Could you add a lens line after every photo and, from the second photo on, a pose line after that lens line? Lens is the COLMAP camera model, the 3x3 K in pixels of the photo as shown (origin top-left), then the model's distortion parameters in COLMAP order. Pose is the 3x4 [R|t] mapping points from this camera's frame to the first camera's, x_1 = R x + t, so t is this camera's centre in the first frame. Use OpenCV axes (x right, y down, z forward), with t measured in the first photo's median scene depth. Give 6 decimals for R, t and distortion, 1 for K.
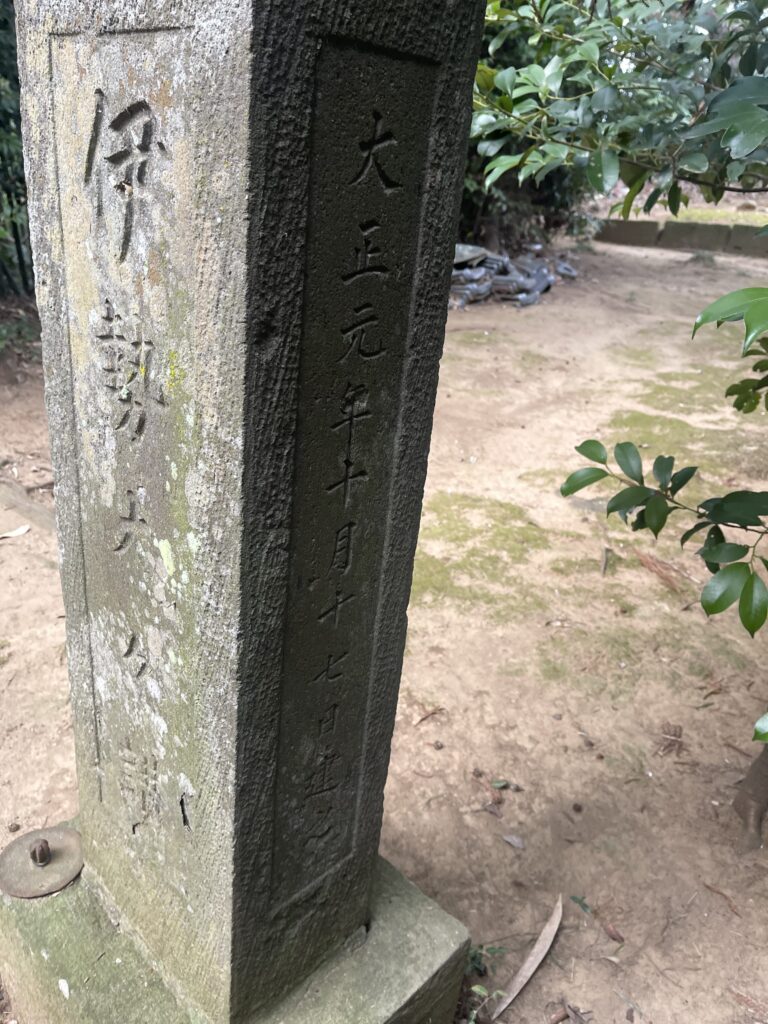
lens RADIAL K [[775.8, 0, 383.8], [0, 775.8, 522.4], [0, 0, 1]] dist [0.053608, -0.061732]
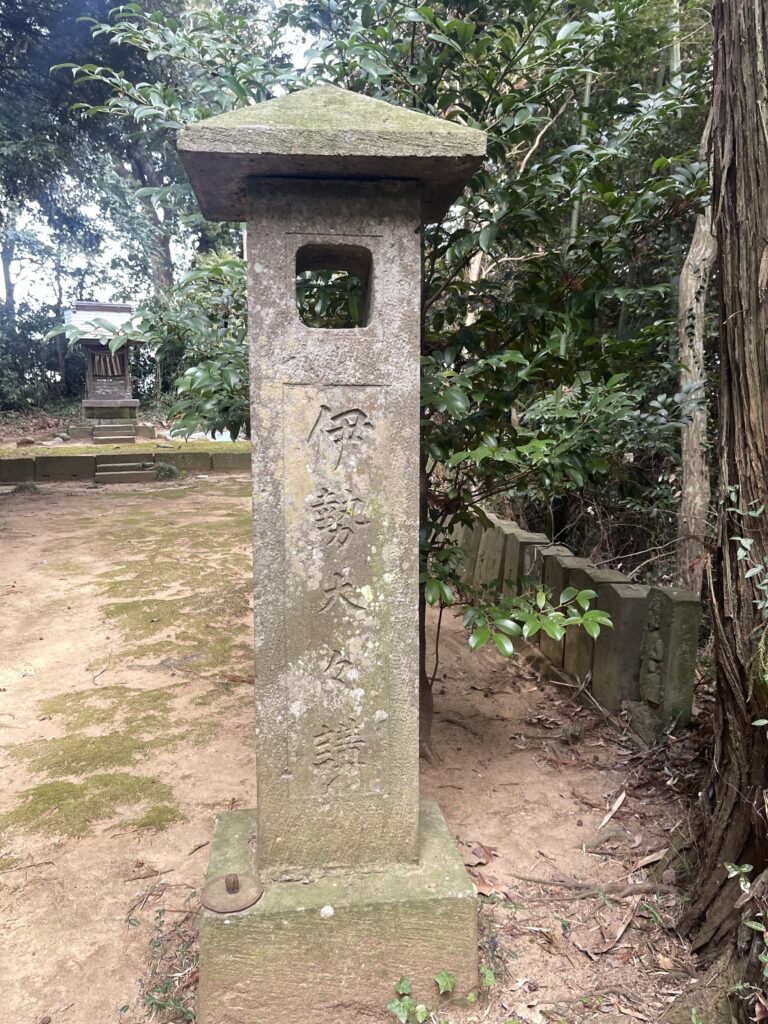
lens RADIAL K [[775.8, 0, 383.5], [0, 775.8, 527.0], [0, 0, 1]] dist [0.053608, -0.061732]
pose [[0.621550, -0.183371, 0.761611, -1.804400], [0.381735, 0.919874, -0.090058, 0.082066], [-0.684072, 0.346709, 0.641747, -0.479802]]
